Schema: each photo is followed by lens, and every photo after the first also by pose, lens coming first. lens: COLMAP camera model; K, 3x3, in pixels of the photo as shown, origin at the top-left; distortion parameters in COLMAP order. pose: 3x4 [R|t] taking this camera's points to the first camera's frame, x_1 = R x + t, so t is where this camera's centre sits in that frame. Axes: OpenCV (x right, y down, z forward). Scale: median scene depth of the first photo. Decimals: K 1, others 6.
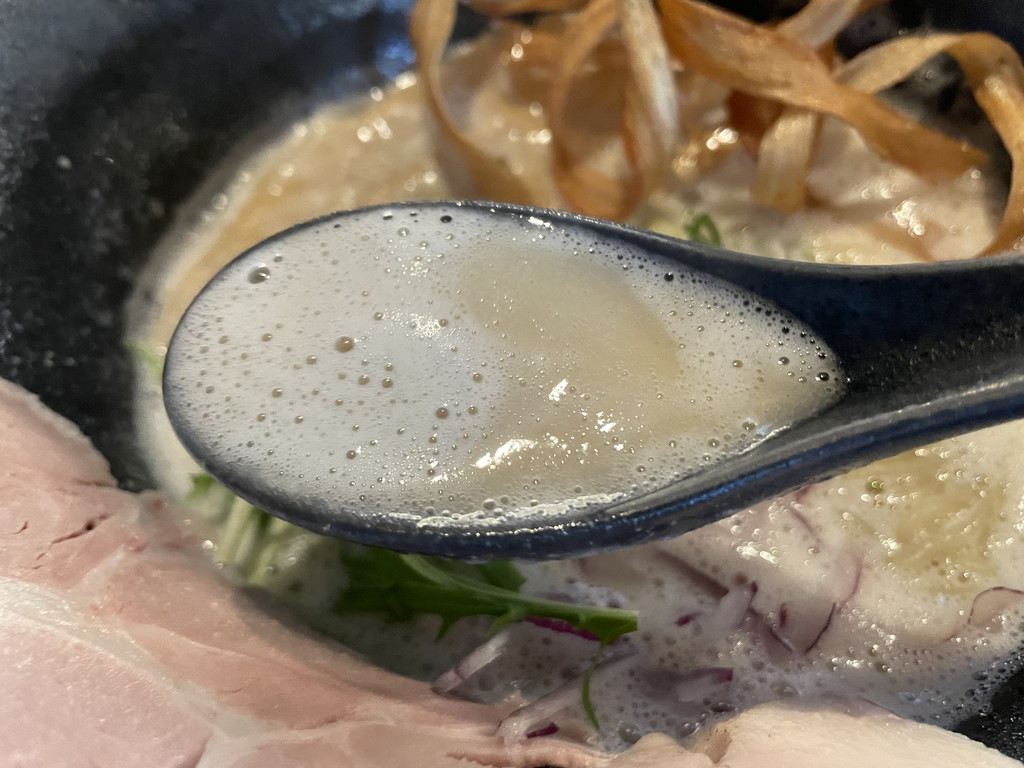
lens RADIAL K [[782.6, 0, 499.4], [0, 782.6, 412.0], [0, 0, 1]] dist [0.002482, -0.049245]
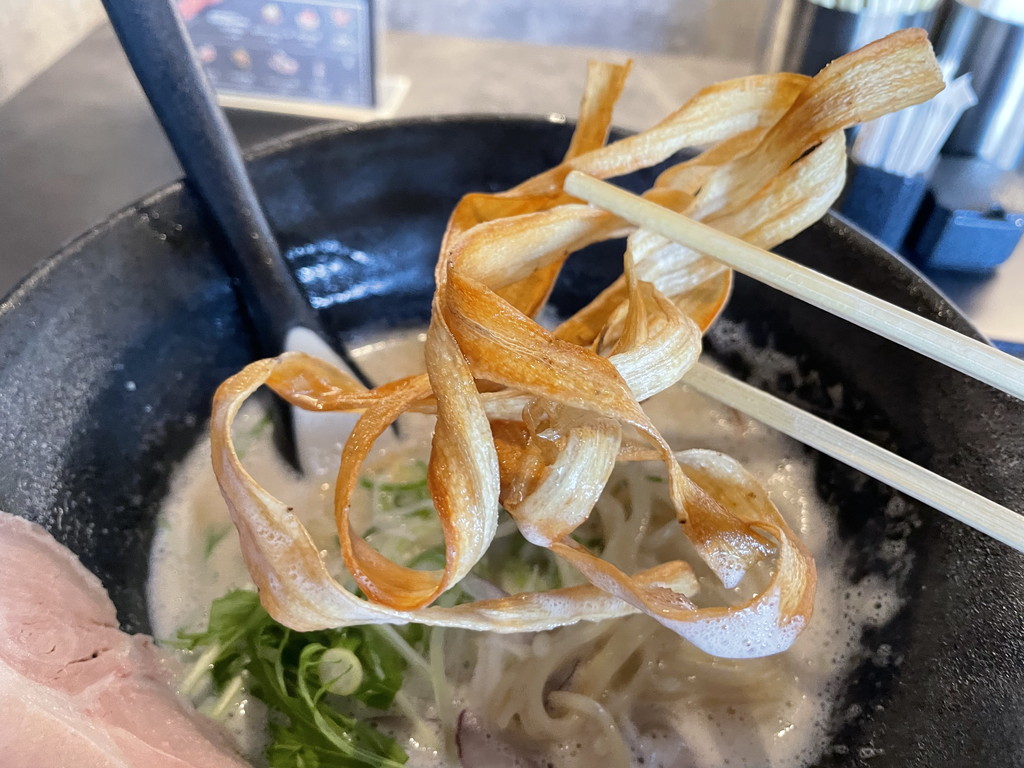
lens RADIAL K [[782.6, 0, 512.0], [0, 782.6, 384.0], [0, 0, 1]] dist [0.007902, -0.060827]
pose [[0.995262, 0.090889, -0.034538, 0.204477], [-0.096627, 0.964071, -0.247449, -0.046051], [0.010806, 0.249614, 0.968285, -0.422515]]
